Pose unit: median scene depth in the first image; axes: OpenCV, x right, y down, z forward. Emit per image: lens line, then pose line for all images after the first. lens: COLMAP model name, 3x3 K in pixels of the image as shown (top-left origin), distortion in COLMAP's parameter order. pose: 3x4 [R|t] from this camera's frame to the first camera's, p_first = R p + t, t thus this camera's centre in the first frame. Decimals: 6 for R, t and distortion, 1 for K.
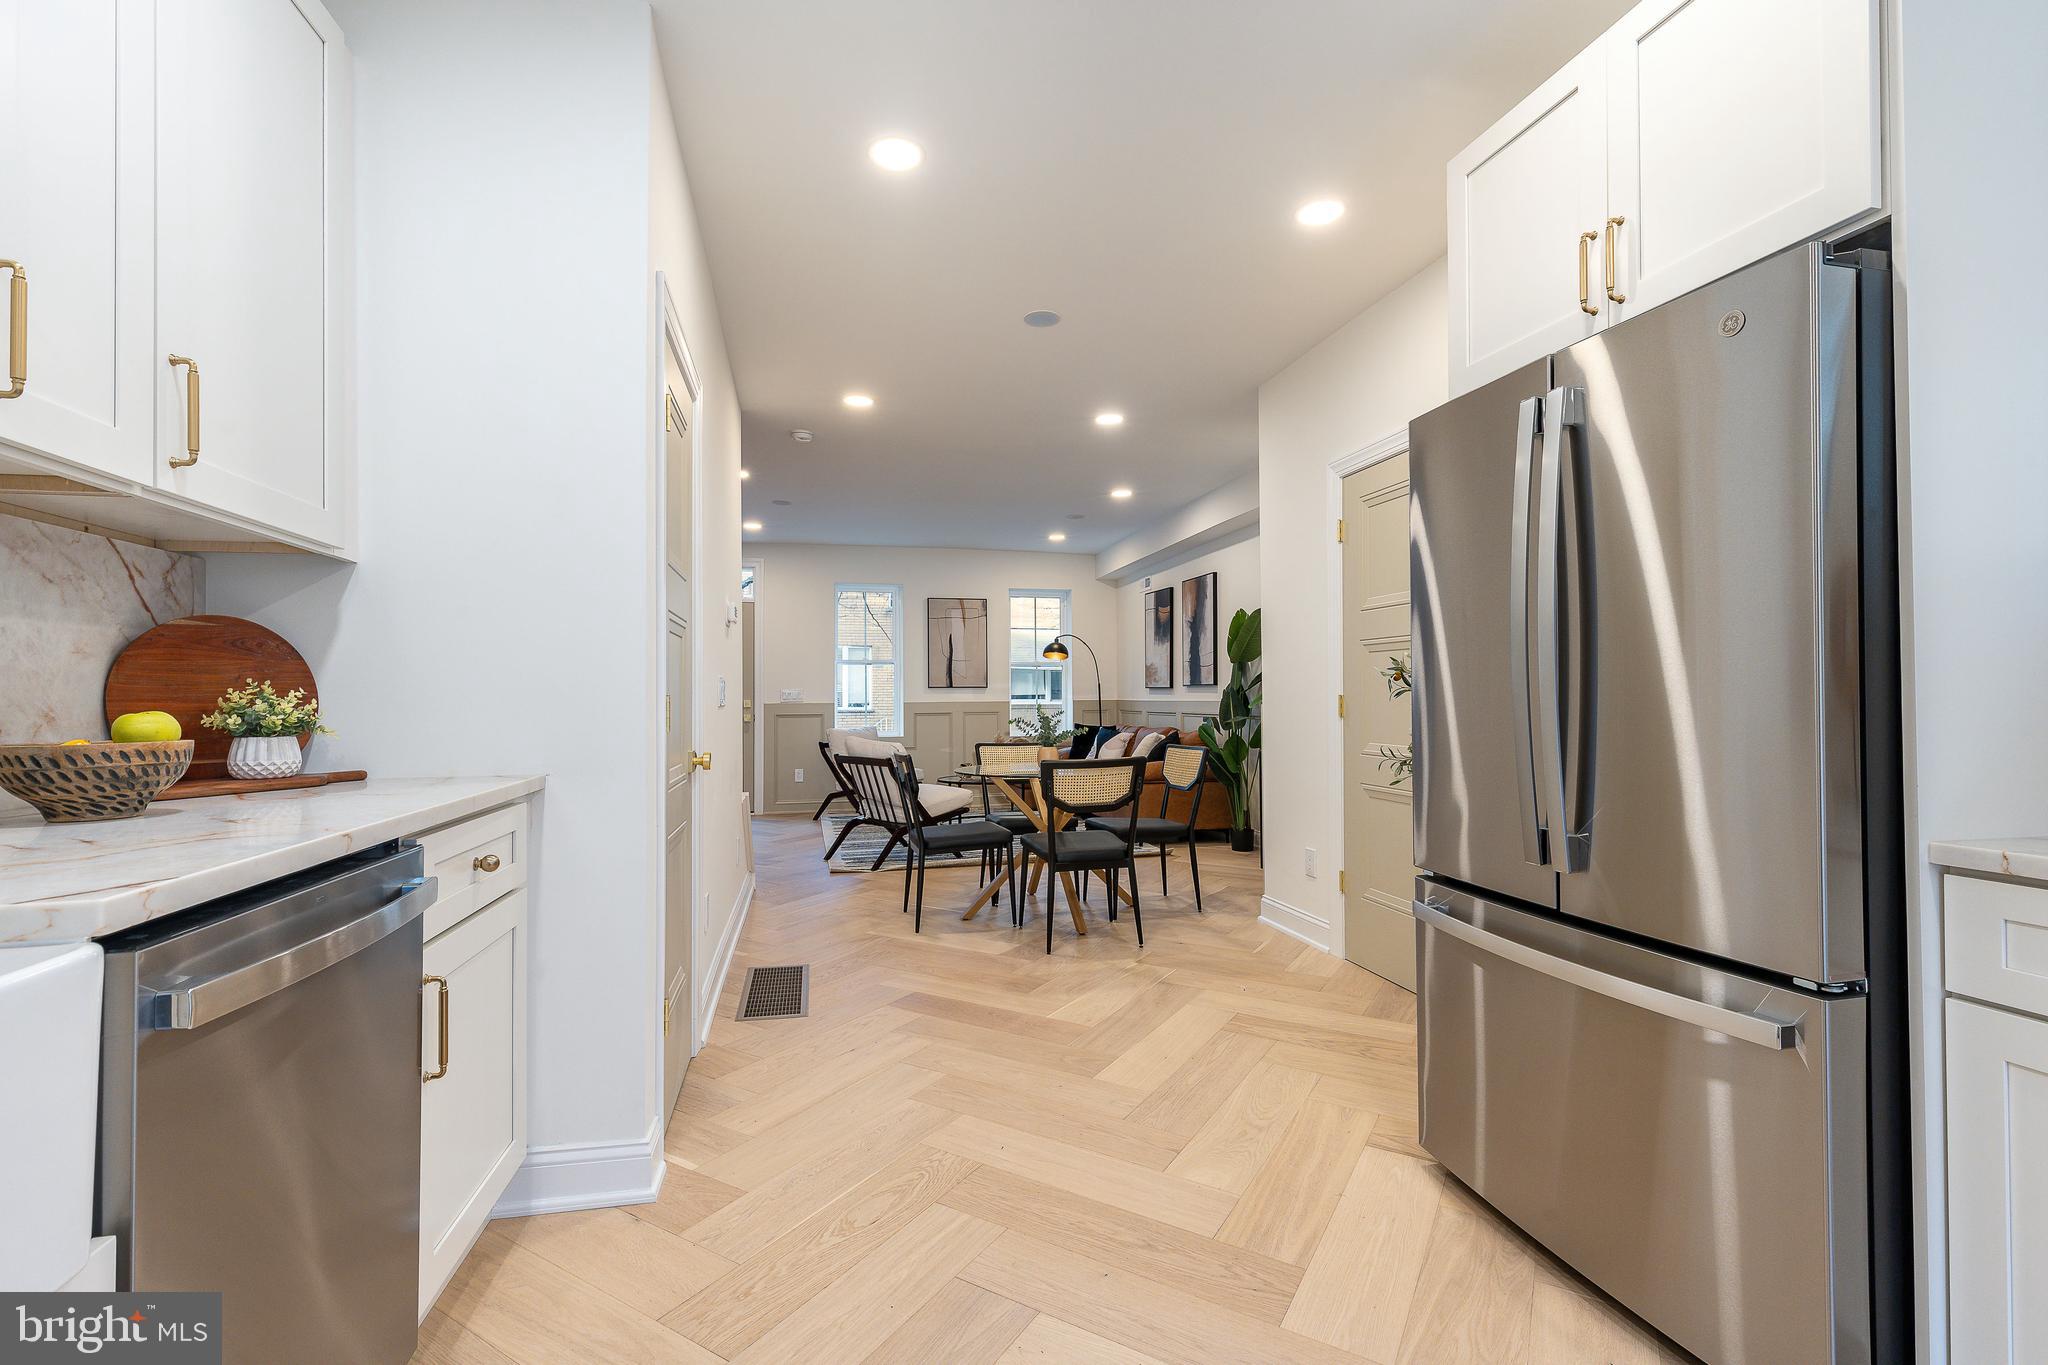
lens RADIAL K [[918.3, 0, 1014.9], [0, 918.3, 688.7], [0, 0, 1]] dist [-0.002324, 0.001876]
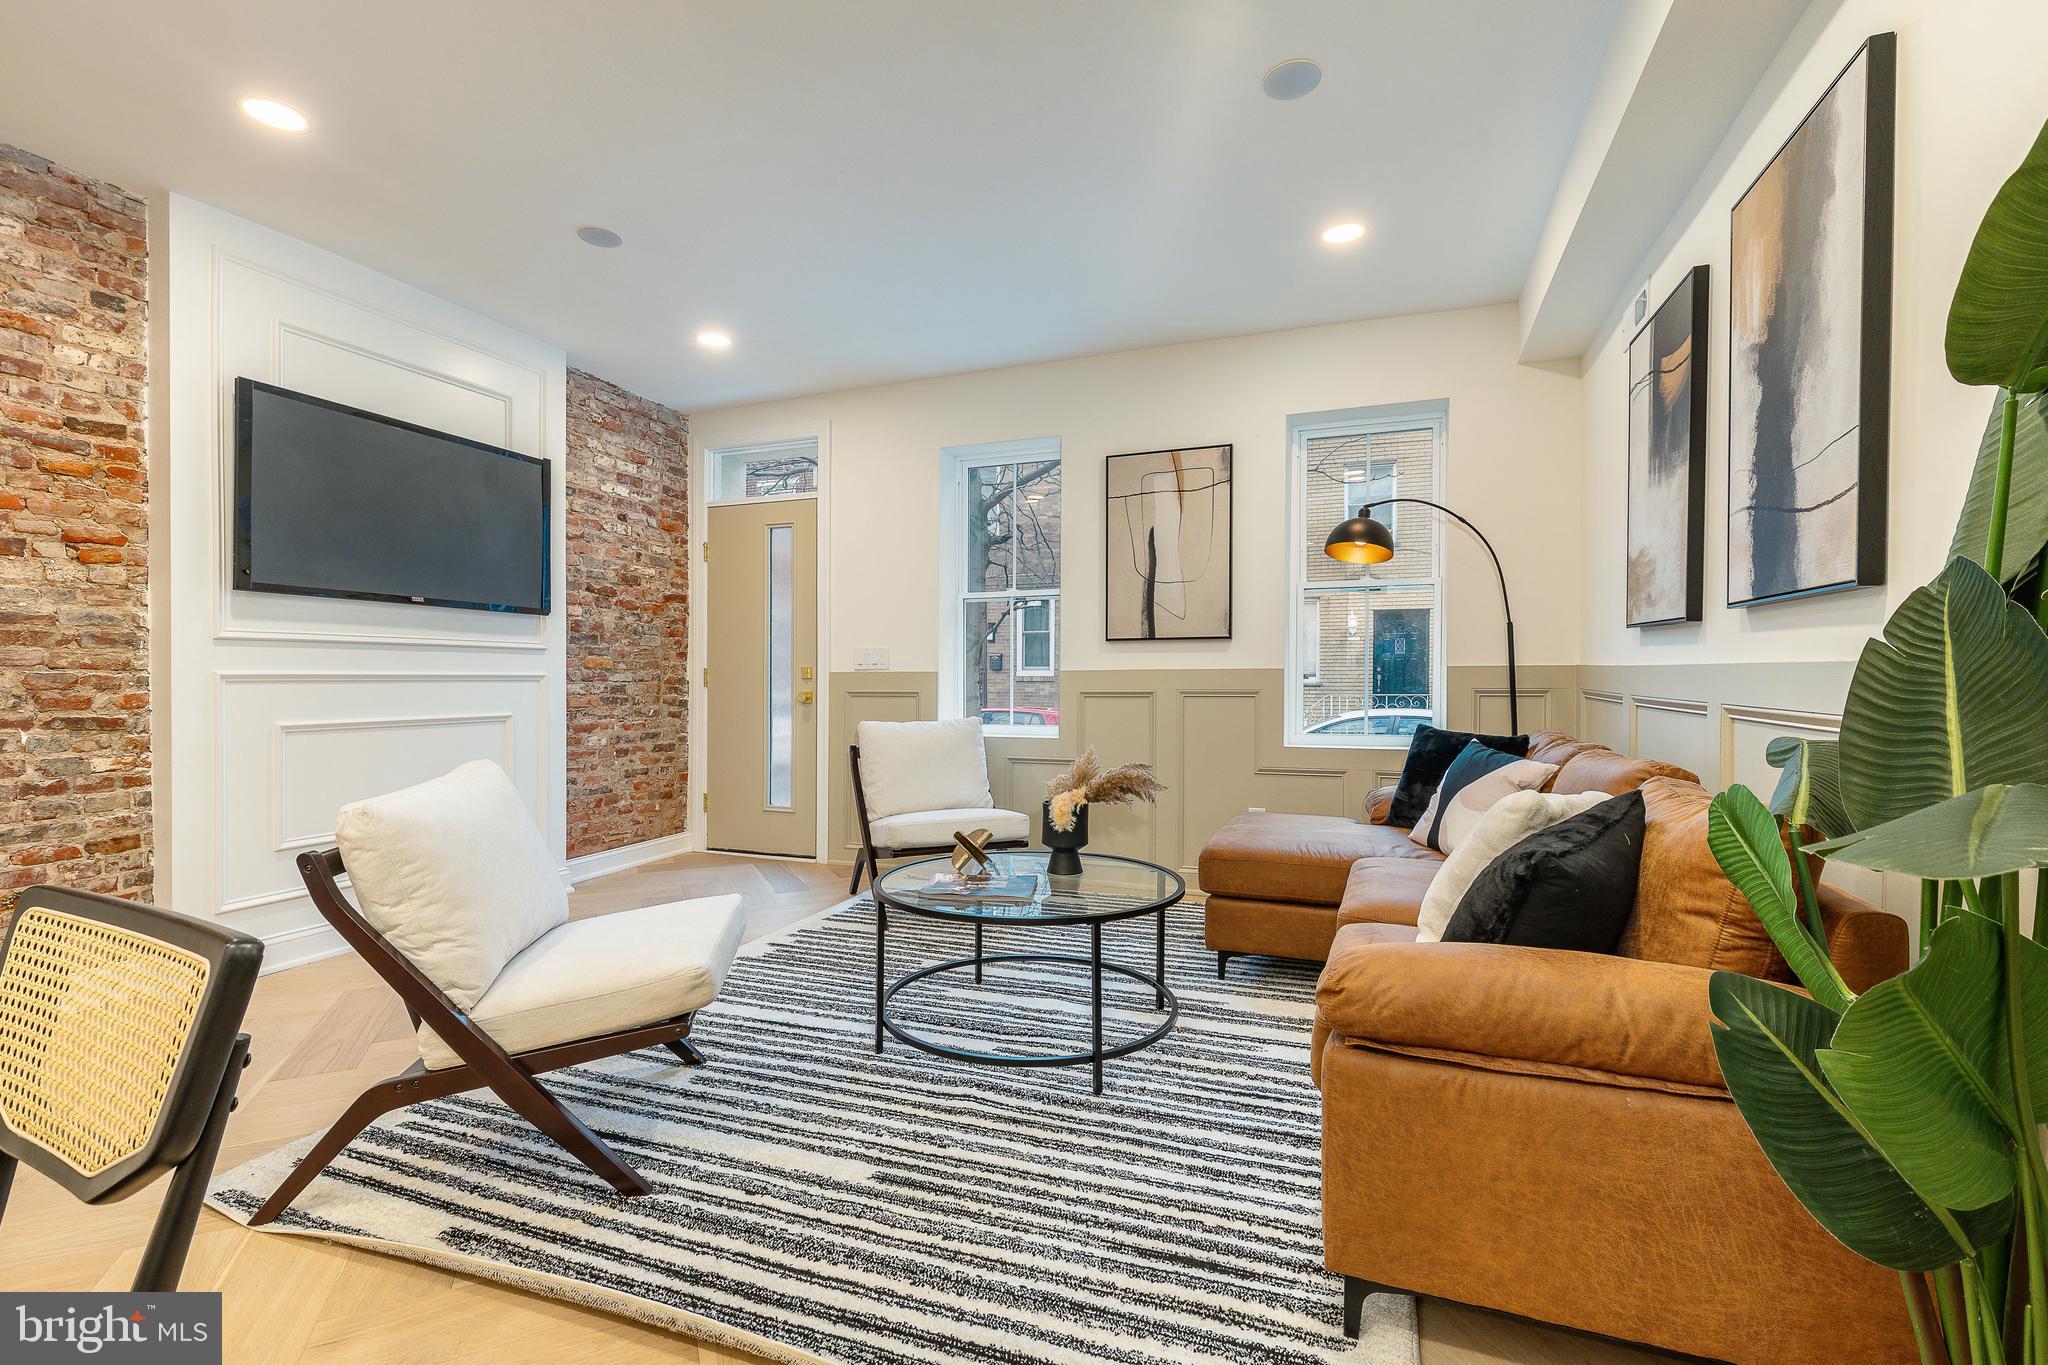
lens RADIAL K [[918.3, 0, 1012.5], [0, 918.3, 681.9], [0, 0, 1]] dist [-0.002324, 0.001876]
pose [[0.826161, 0.010420, -0.563337, 0.861659], [0.001628, 0.999781, 0.020880, 0.066459], [0.563431, -0.018168, 0.825963, 3.546189]]
